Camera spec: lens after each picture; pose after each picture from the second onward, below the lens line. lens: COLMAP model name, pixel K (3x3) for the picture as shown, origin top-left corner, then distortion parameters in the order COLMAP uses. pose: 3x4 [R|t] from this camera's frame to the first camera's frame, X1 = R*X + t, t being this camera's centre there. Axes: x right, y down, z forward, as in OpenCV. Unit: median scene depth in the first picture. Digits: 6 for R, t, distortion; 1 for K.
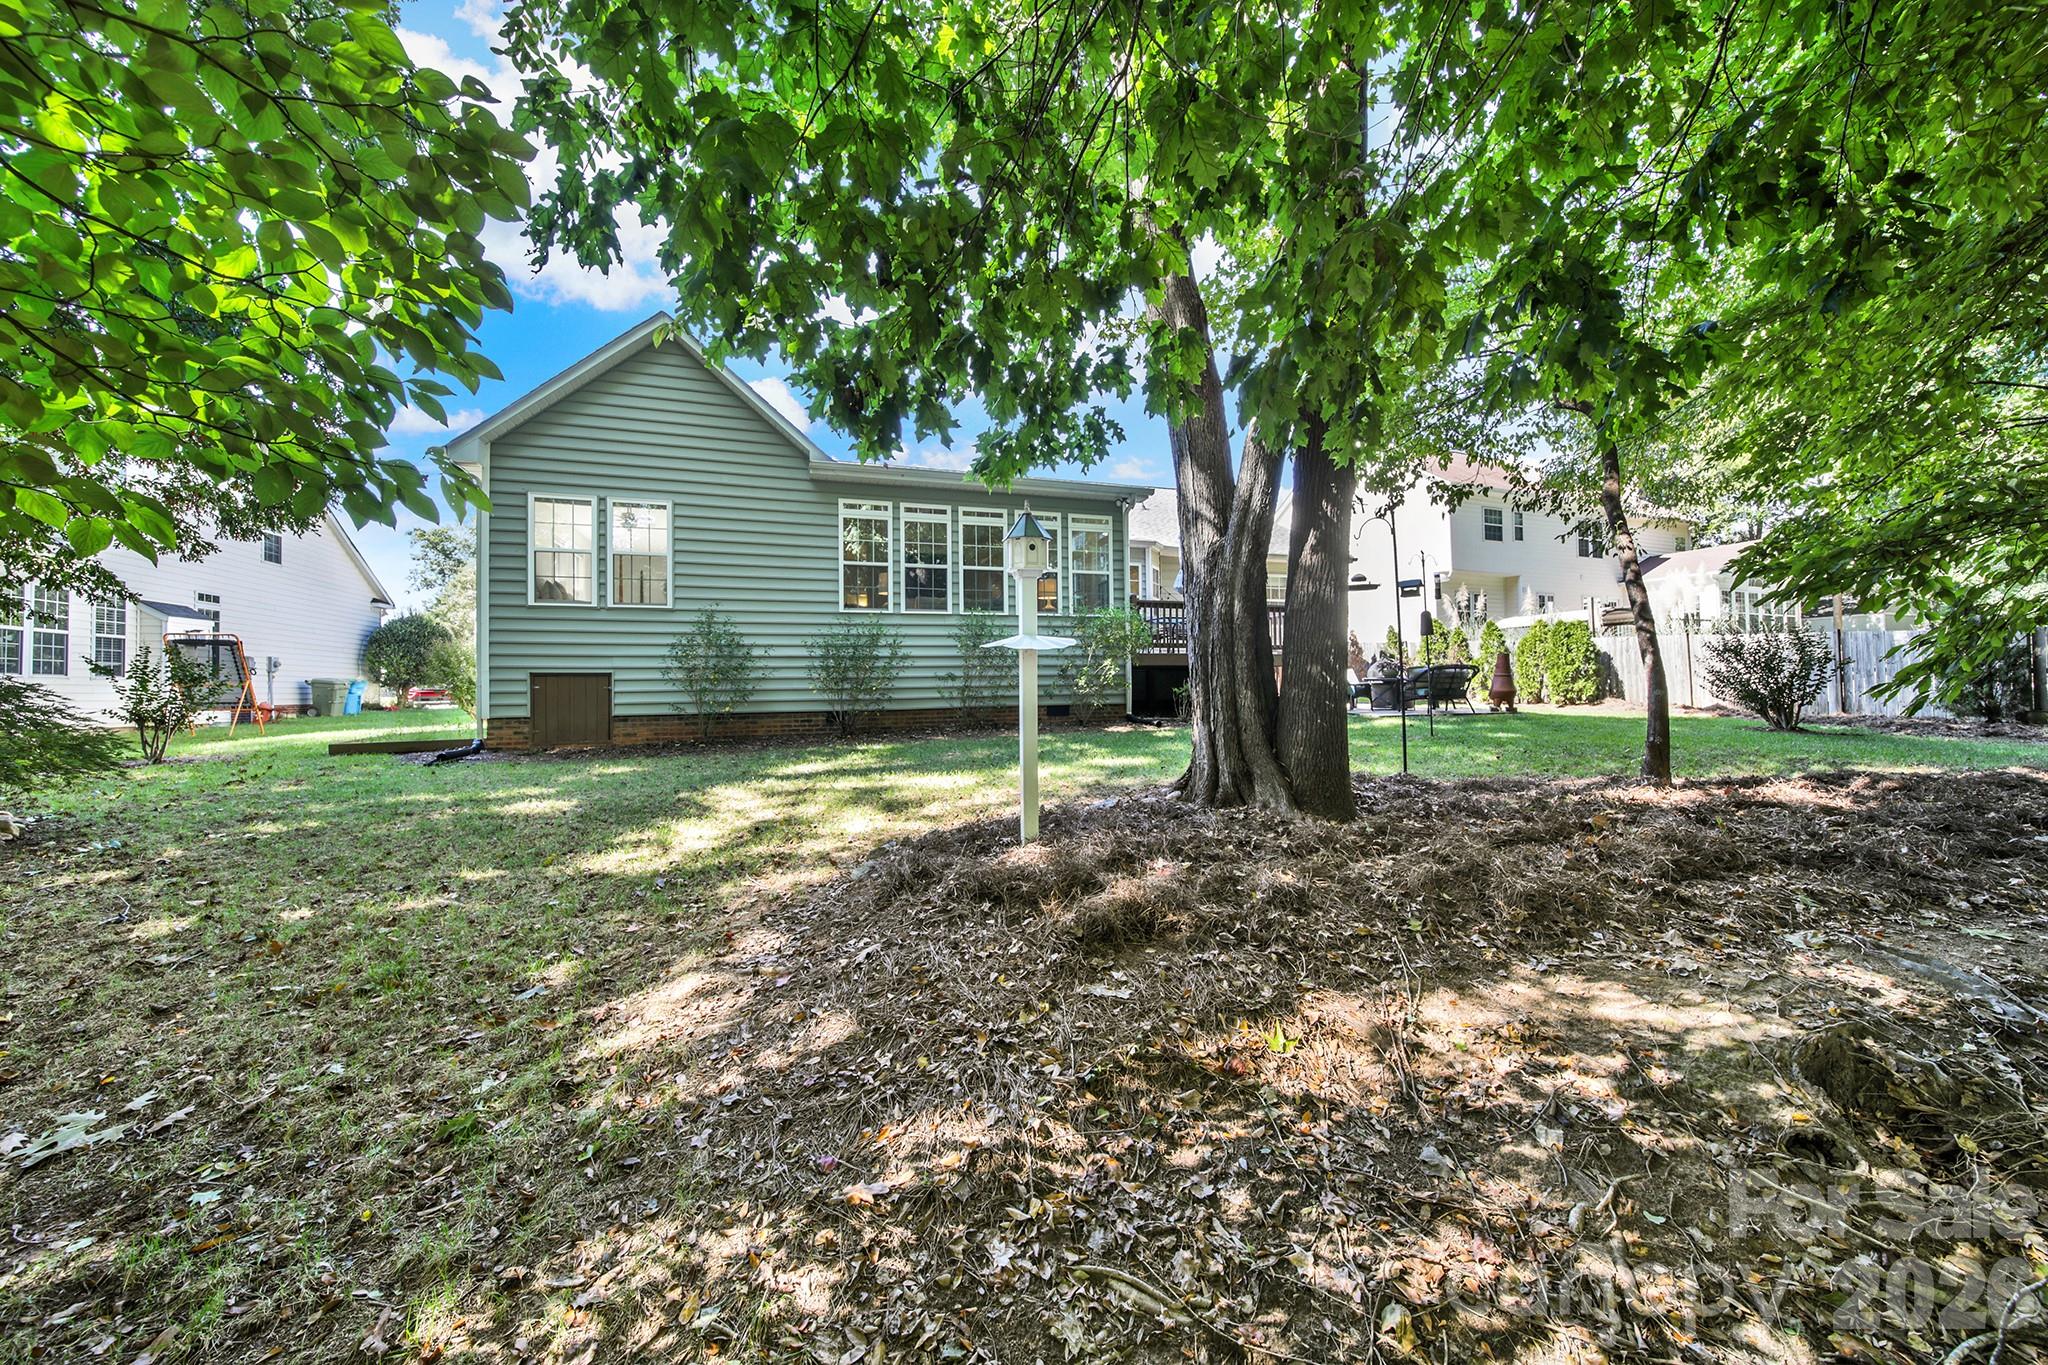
lens RADIAL K [[739.2, 0, 1023.7], [0, 739.2, 686.9], [0, 0, 1]] dist [-0.000641, -0.000904]
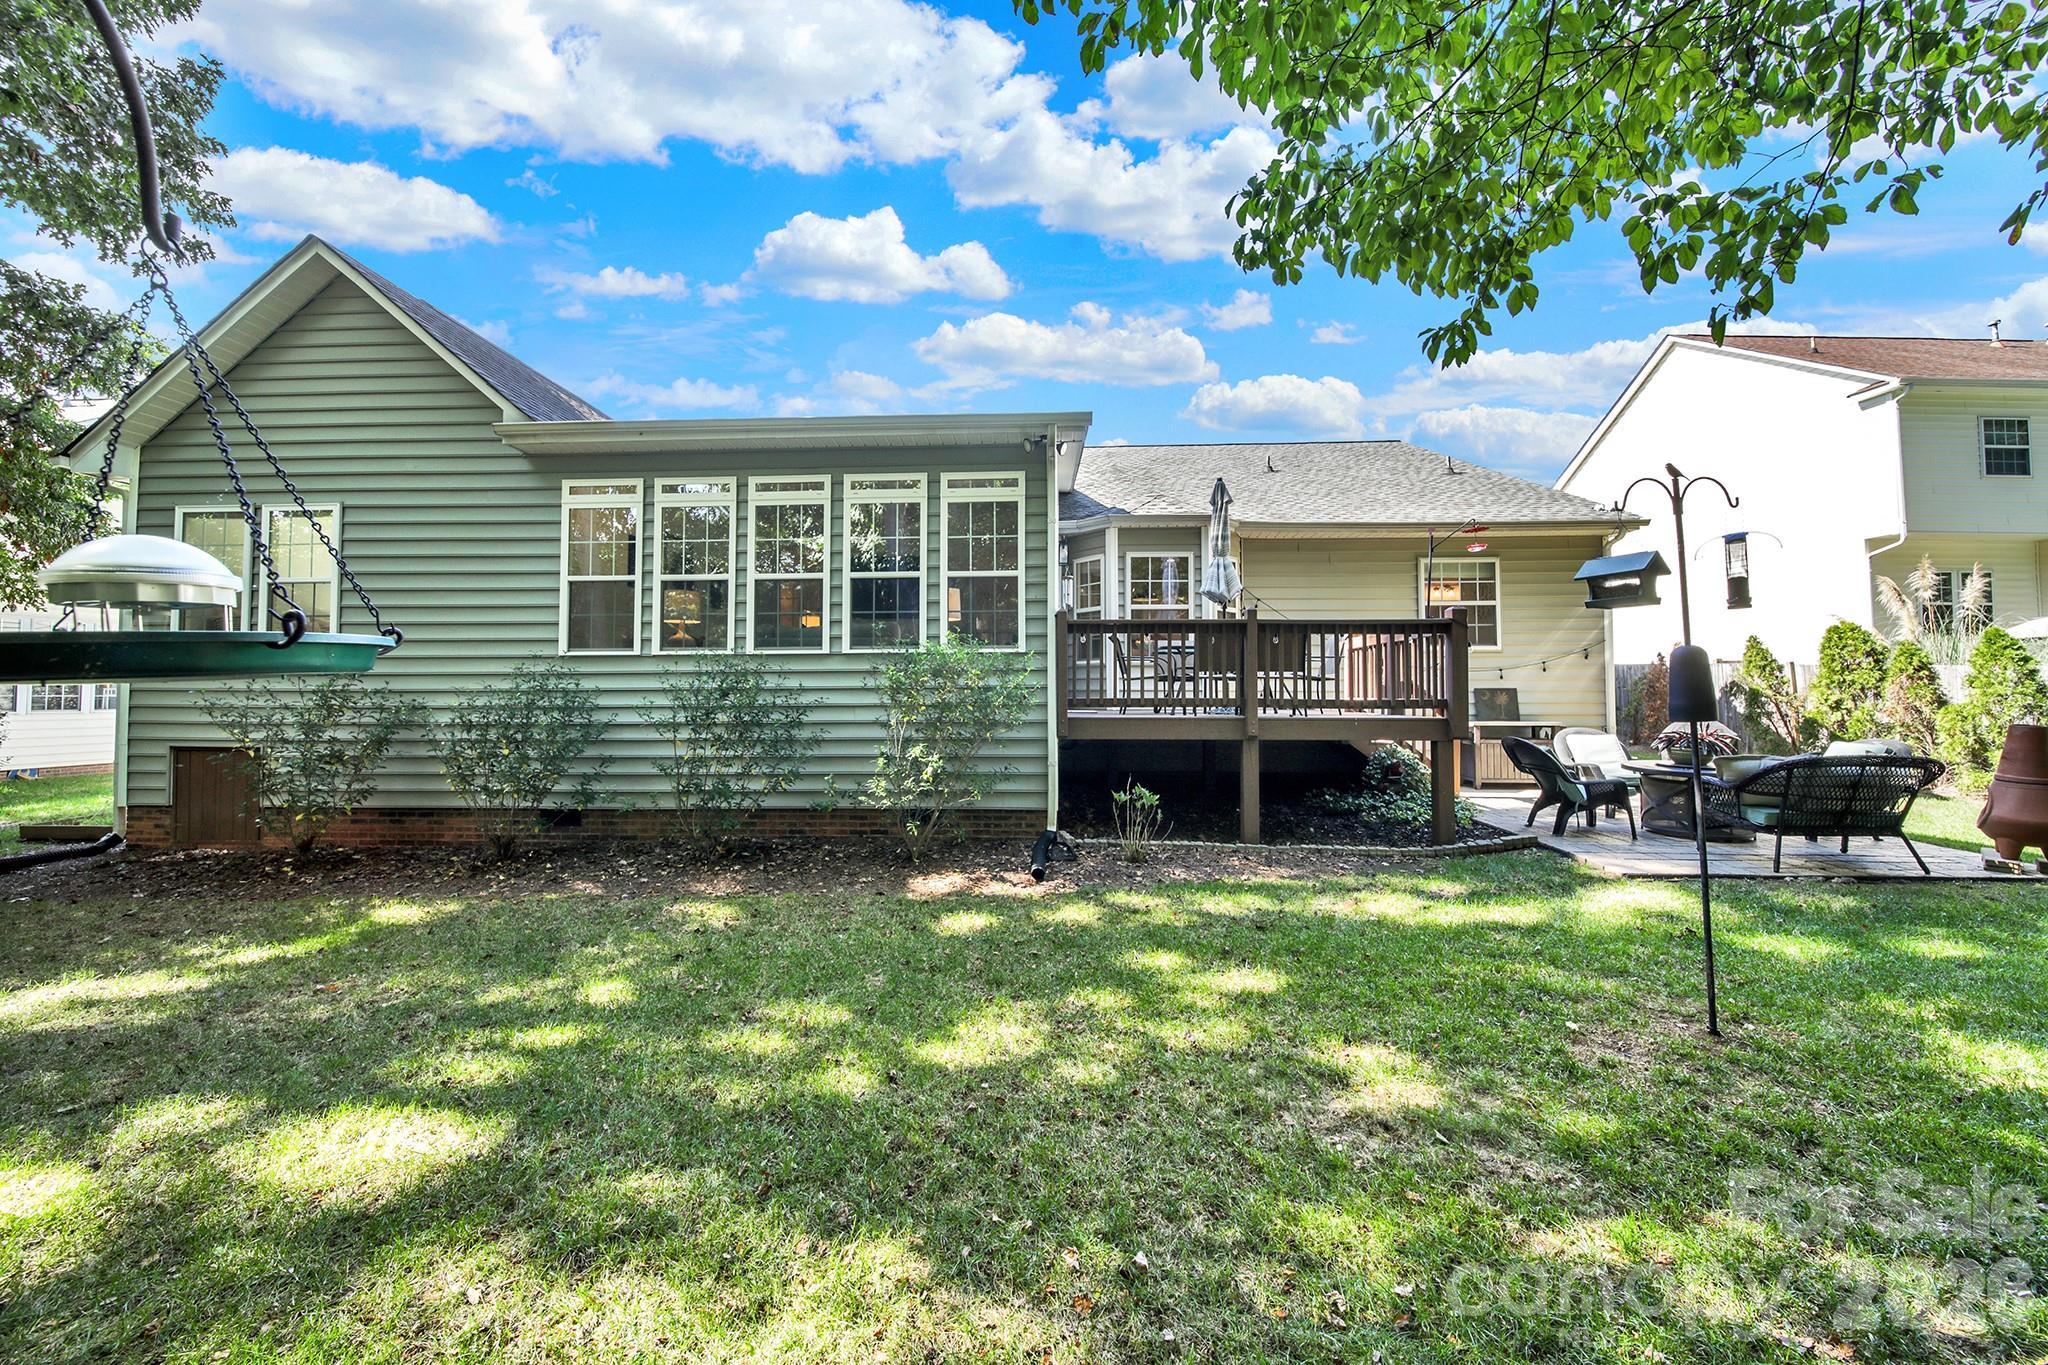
lens RADIAL K [[739.2, 0, 1022.2], [0, 739.2, 677.0], [0, 0, 1]] dist [-0.000641, -0.000904]
pose [[0.932808, 0.002391, -0.360366, 0.341956], [-0.009248, 0.999807, -0.017305, -0.071245], [0.360256, 0.019474, 0.932650, 0.518332]]
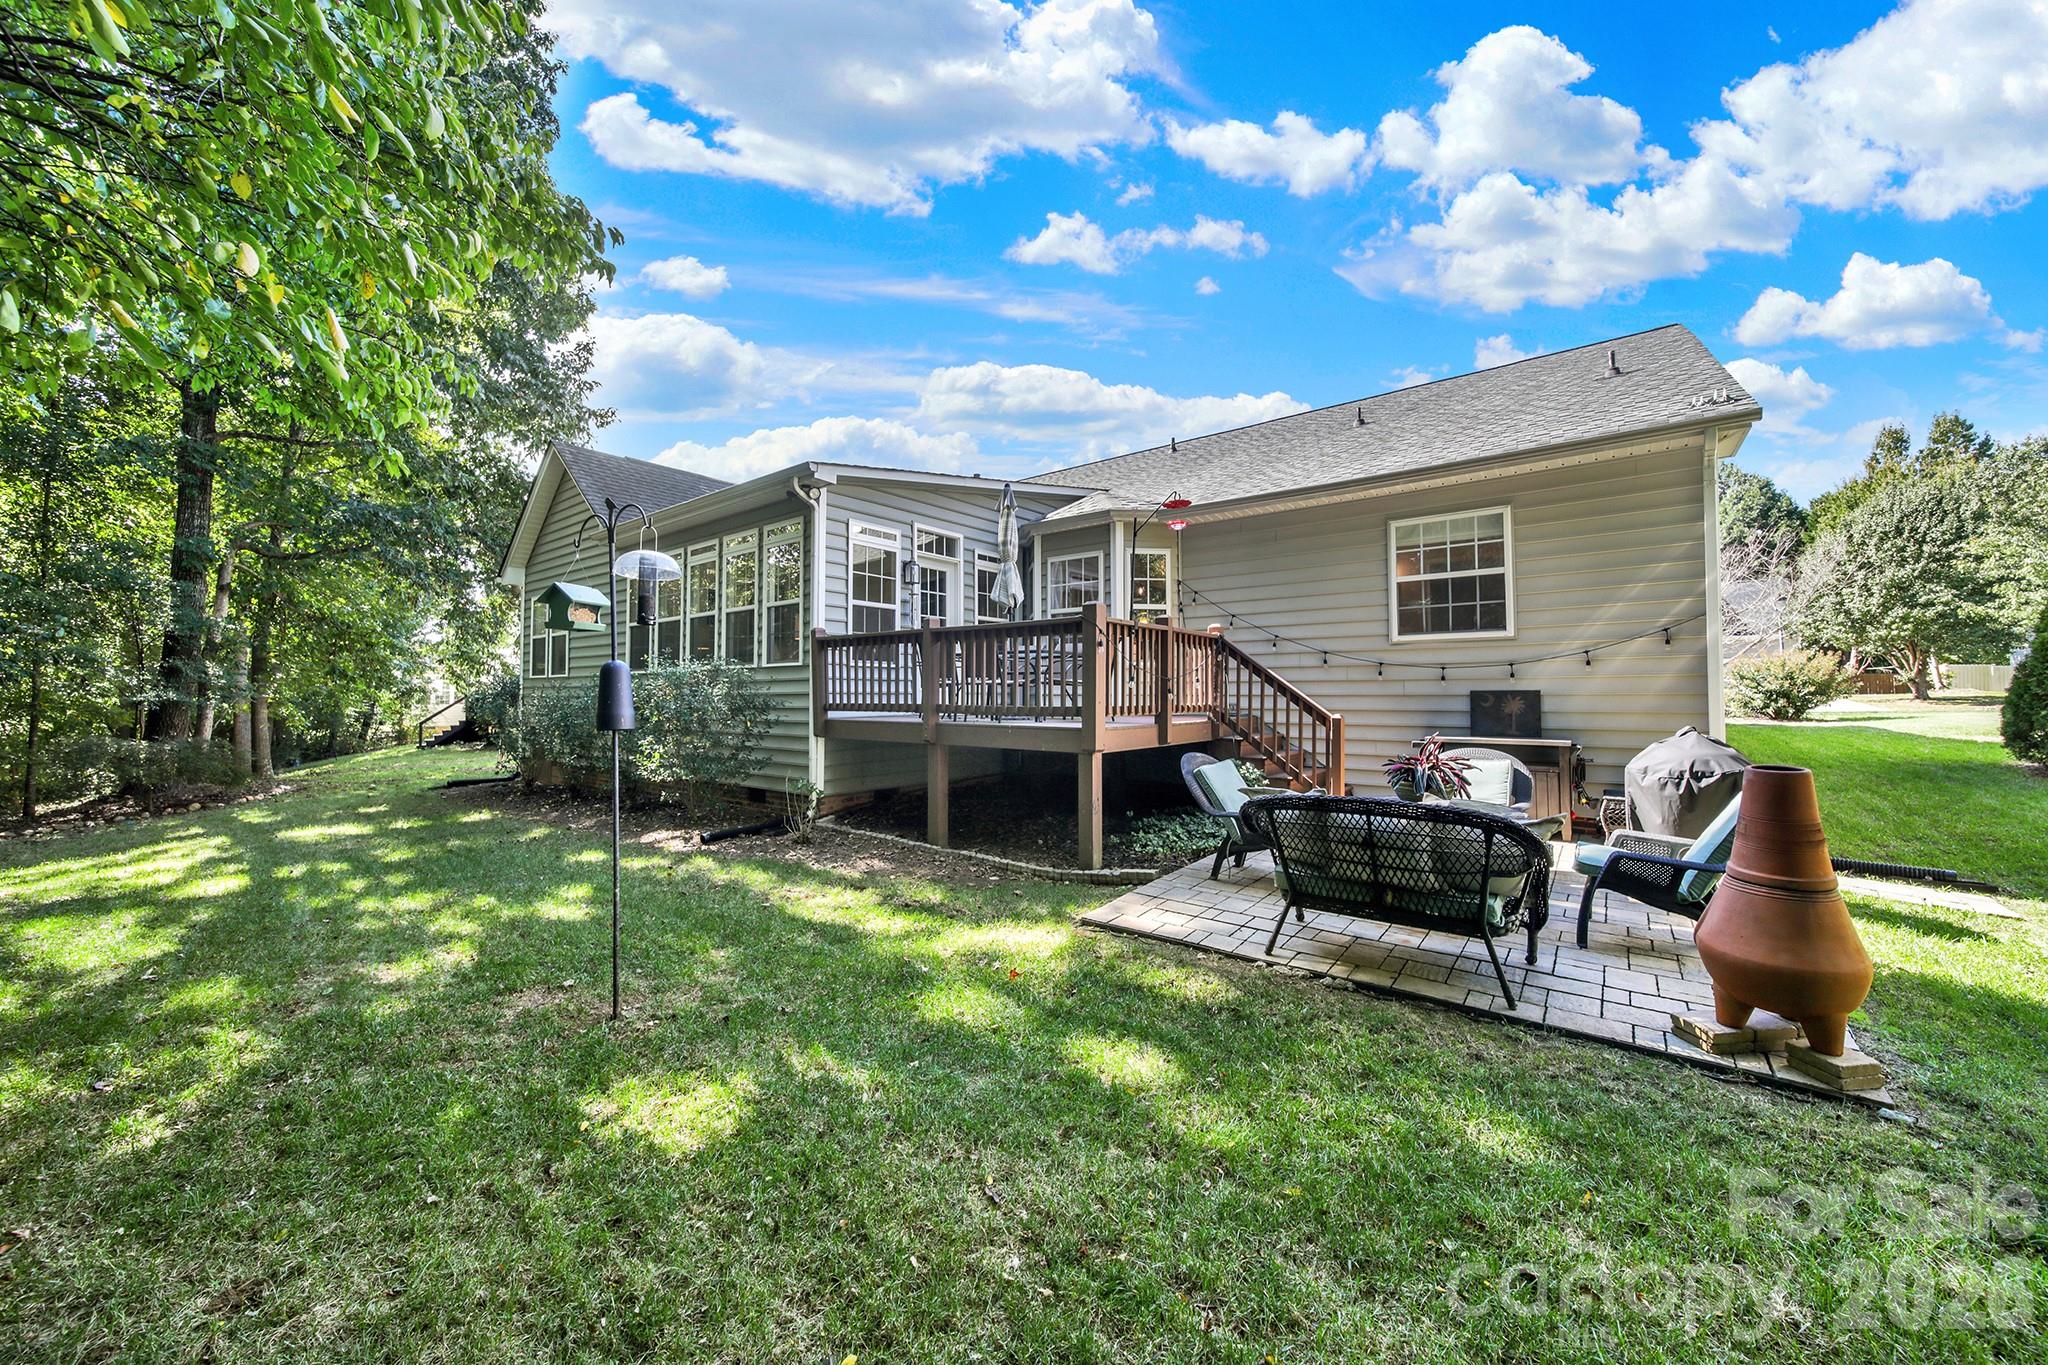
lens RADIAL K [[739.2, 0, 1024.4], [0, 739.2, 678.8], [0, 0, 1]] dist [-0.000641, -0.000904]
pose [[0.537552, -0.004433, -0.843219, 0.859240], [-0.002323, 0.999975, -0.006738, -0.083528], [0.843227, 0.005581, 0.537528, 0.866664]]
